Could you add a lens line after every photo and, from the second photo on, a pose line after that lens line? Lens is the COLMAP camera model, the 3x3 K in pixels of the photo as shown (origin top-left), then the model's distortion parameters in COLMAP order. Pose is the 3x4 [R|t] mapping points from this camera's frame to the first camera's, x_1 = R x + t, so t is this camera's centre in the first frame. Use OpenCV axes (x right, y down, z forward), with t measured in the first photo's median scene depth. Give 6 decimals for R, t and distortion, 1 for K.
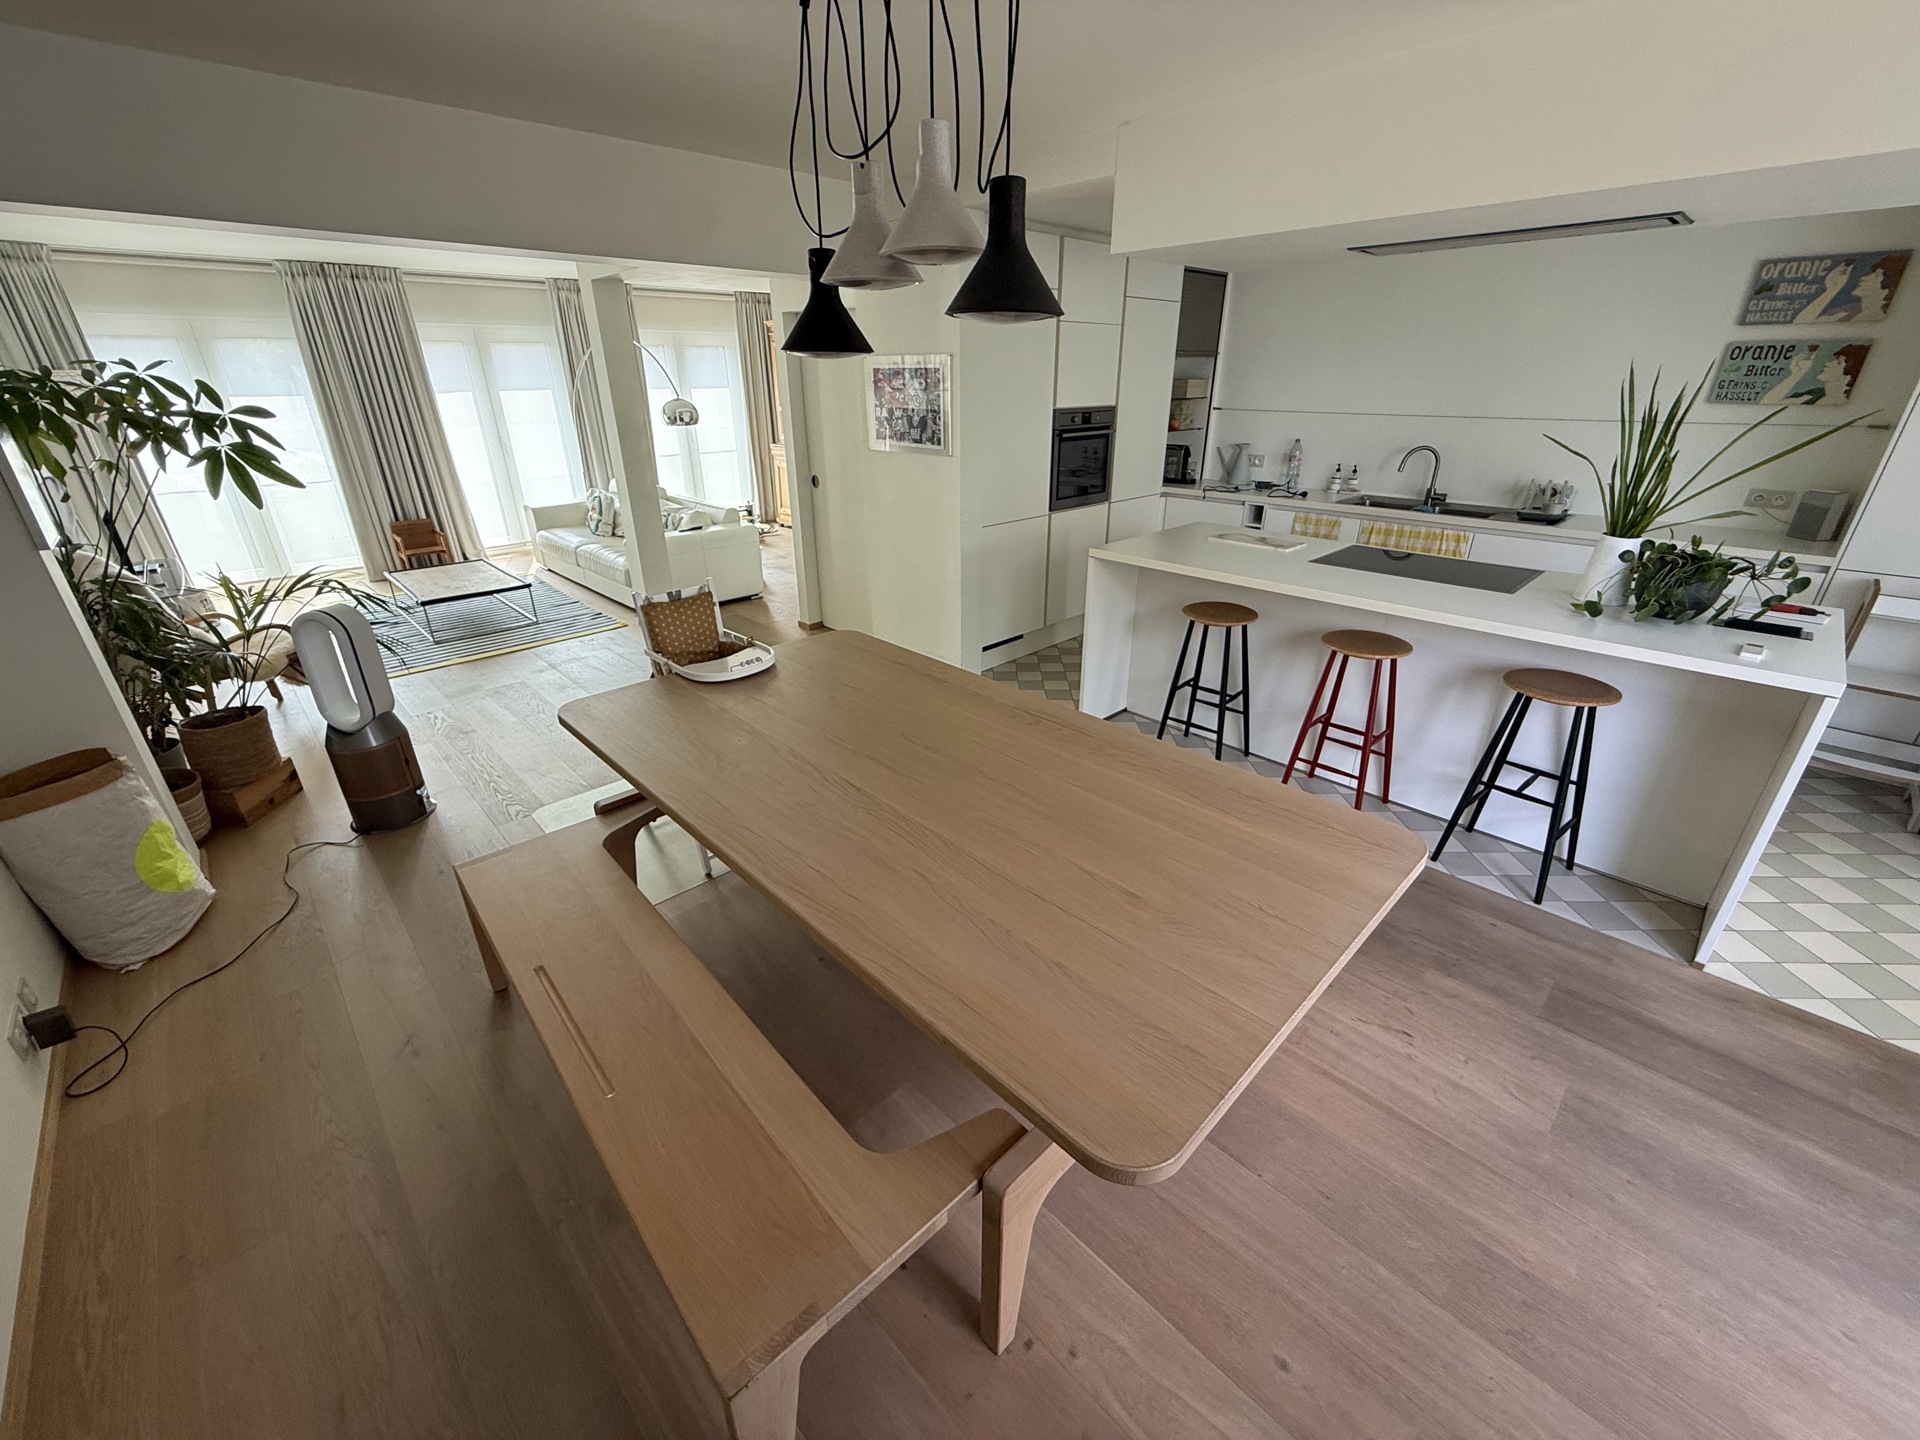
lens RADIAL K [[765.3, 0, 953.0], [0, 765.3, 719.0], [0, 0, 1]] dist [-0.000451, -0.000061]
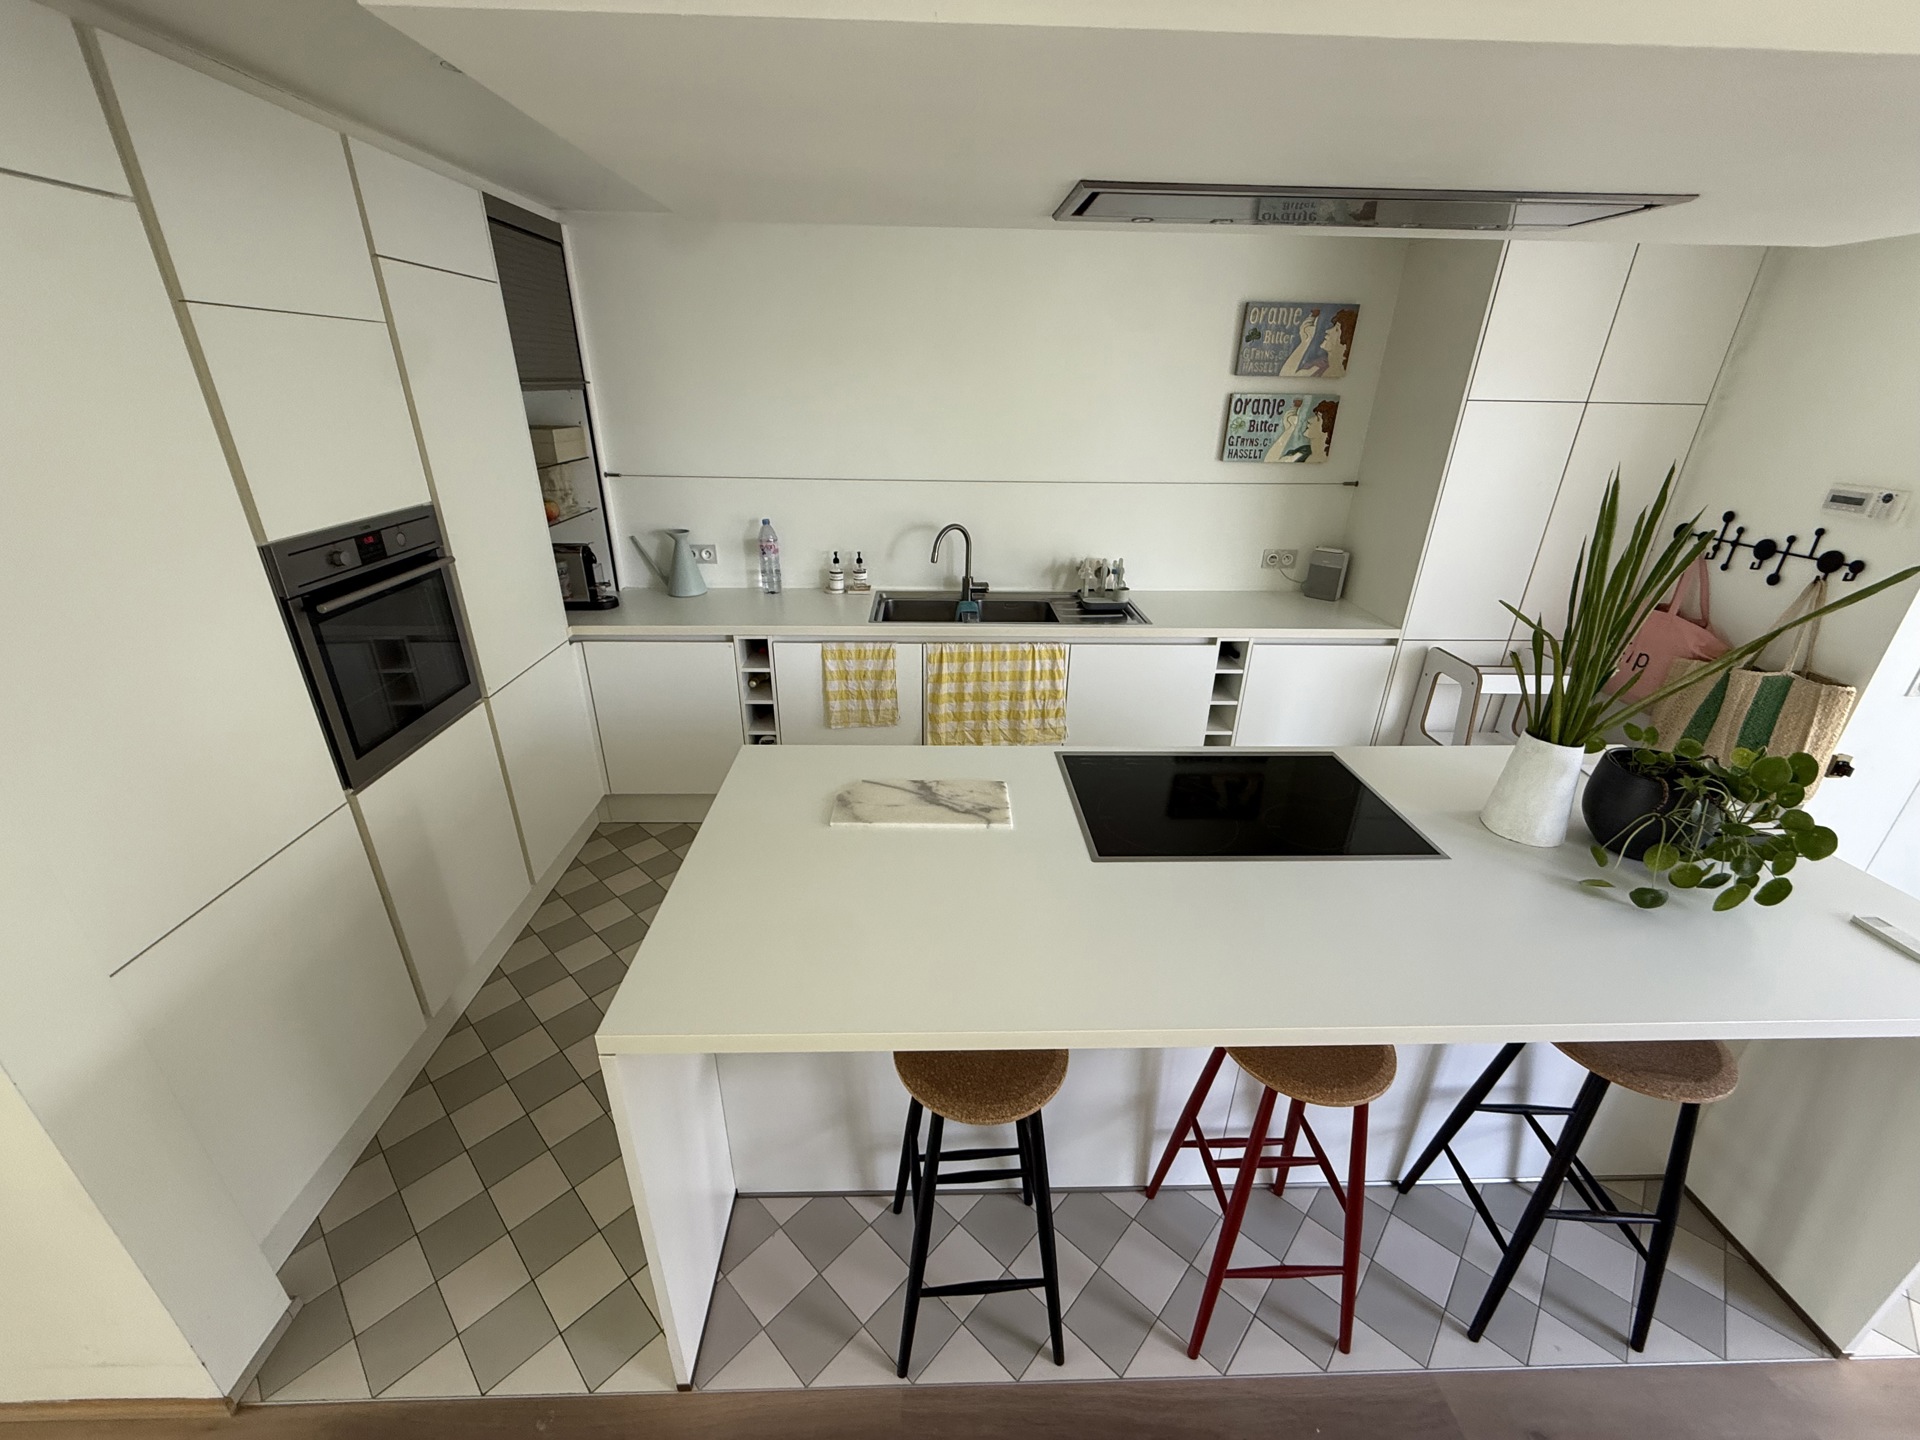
lens RADIAL K [[765.3, 0, 953.0], [0, 765.3, 719.0], [0, 0, 1]] dist [-0.000451, -0.000061]
pose [[0.667061, -0.285650, 0.688065, 0.077497], [0.287726, 0.950694, 0.115737, -0.273016], [-0.687200, 0.120770, 0.716359, 0.523770]]
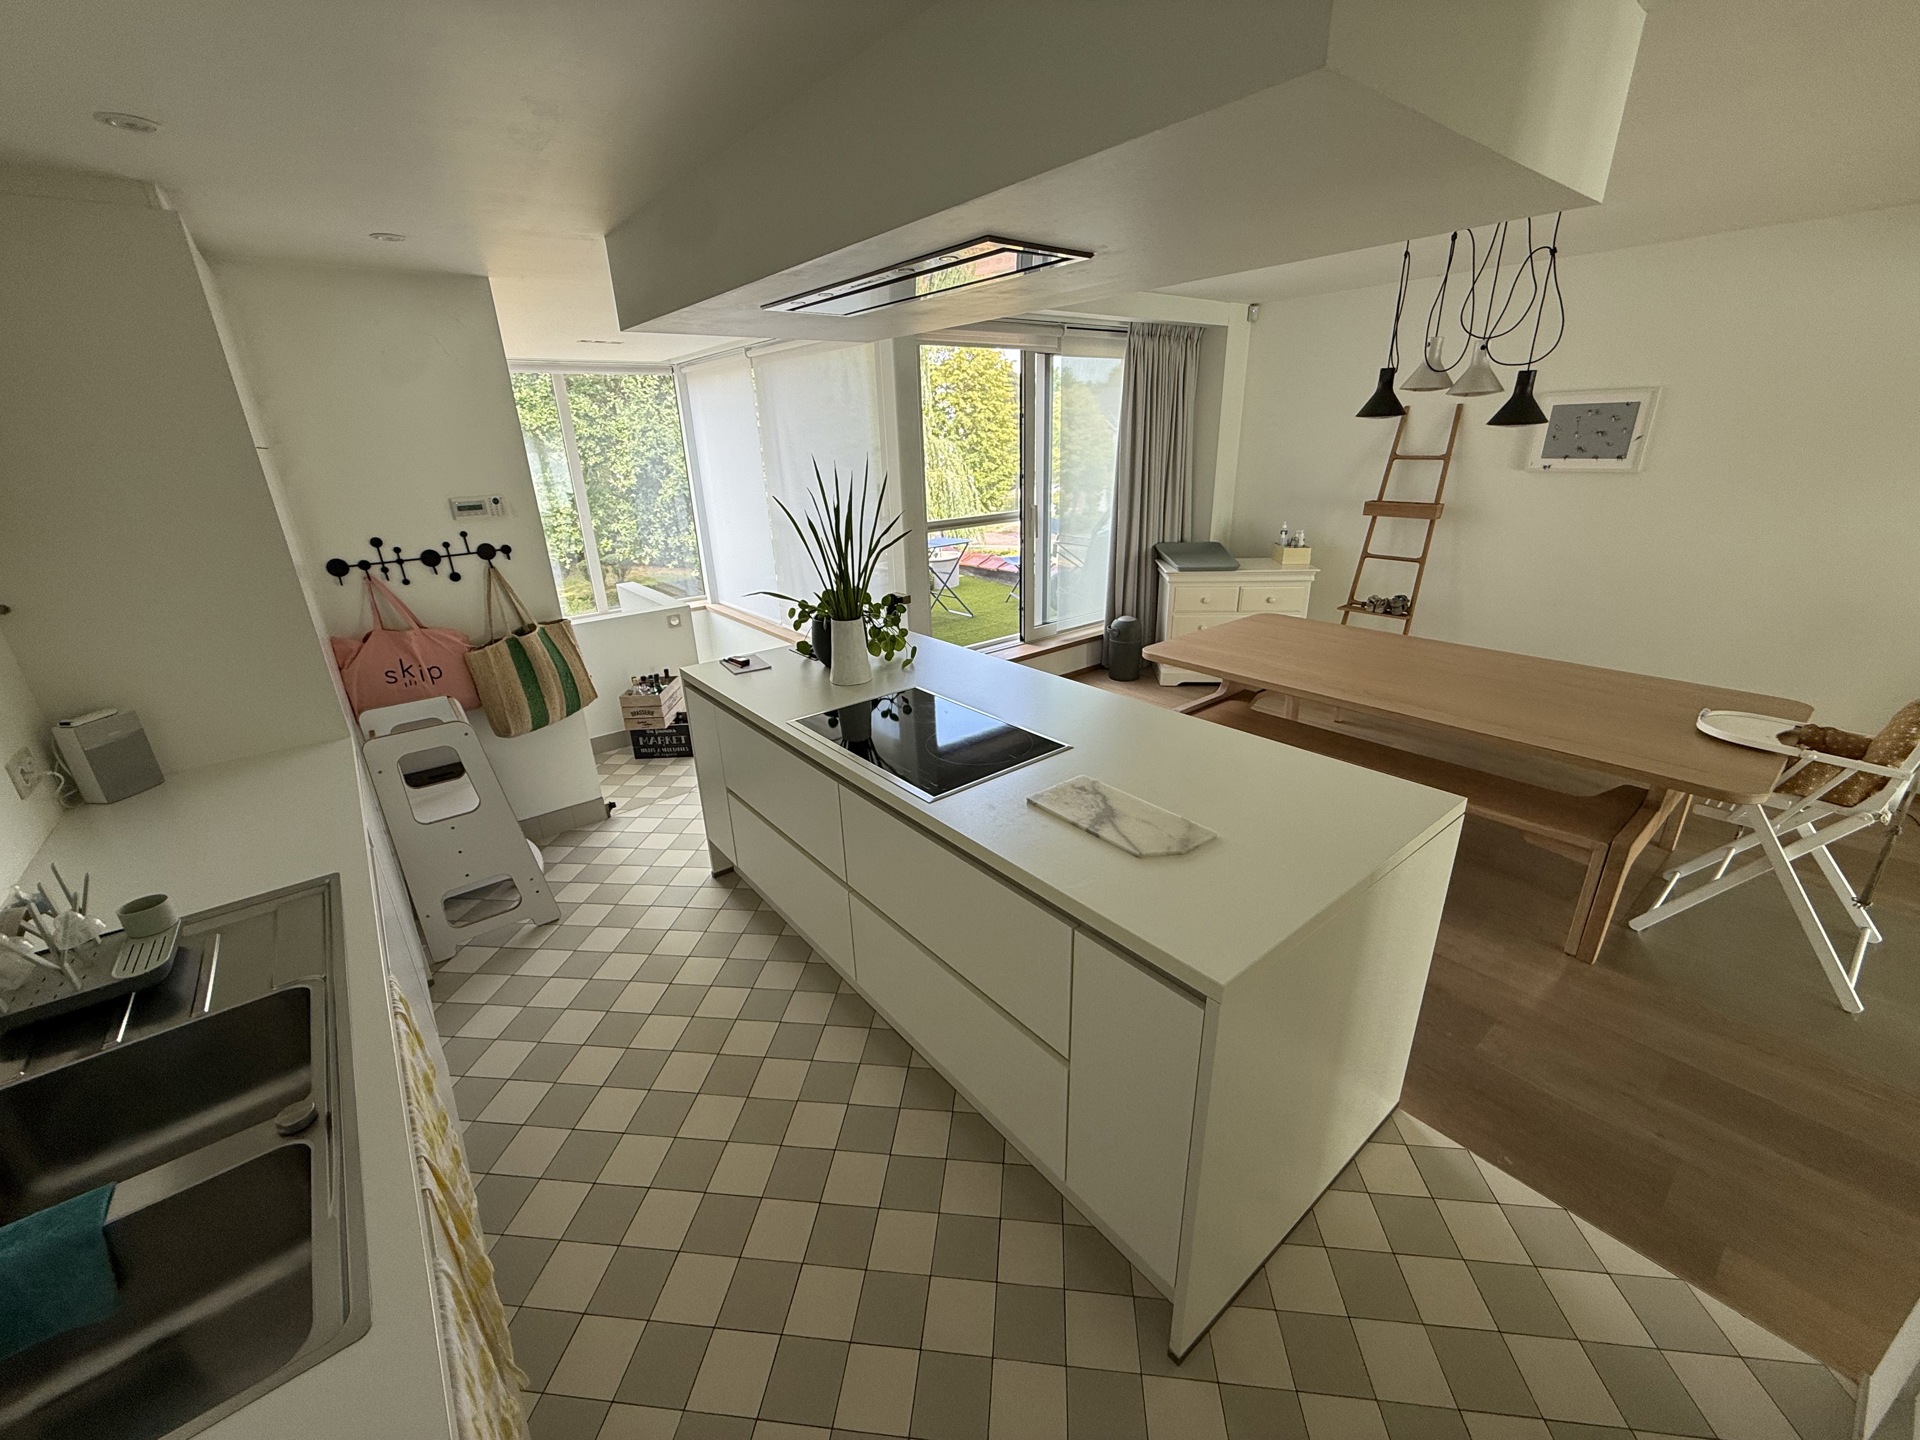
lens RADIAL K [[765.3, 0, 953.0], [0, 765.3, 719.0], [0, 0, 1]] dist [-0.000451, -0.000061]
pose [[-0.995162, 0.005300, 0.098103, 0.395581], [0.073214, 0.705873, 0.704545, -0.527446], [-0.065514, 0.708319, -0.702846, 1.113585]]
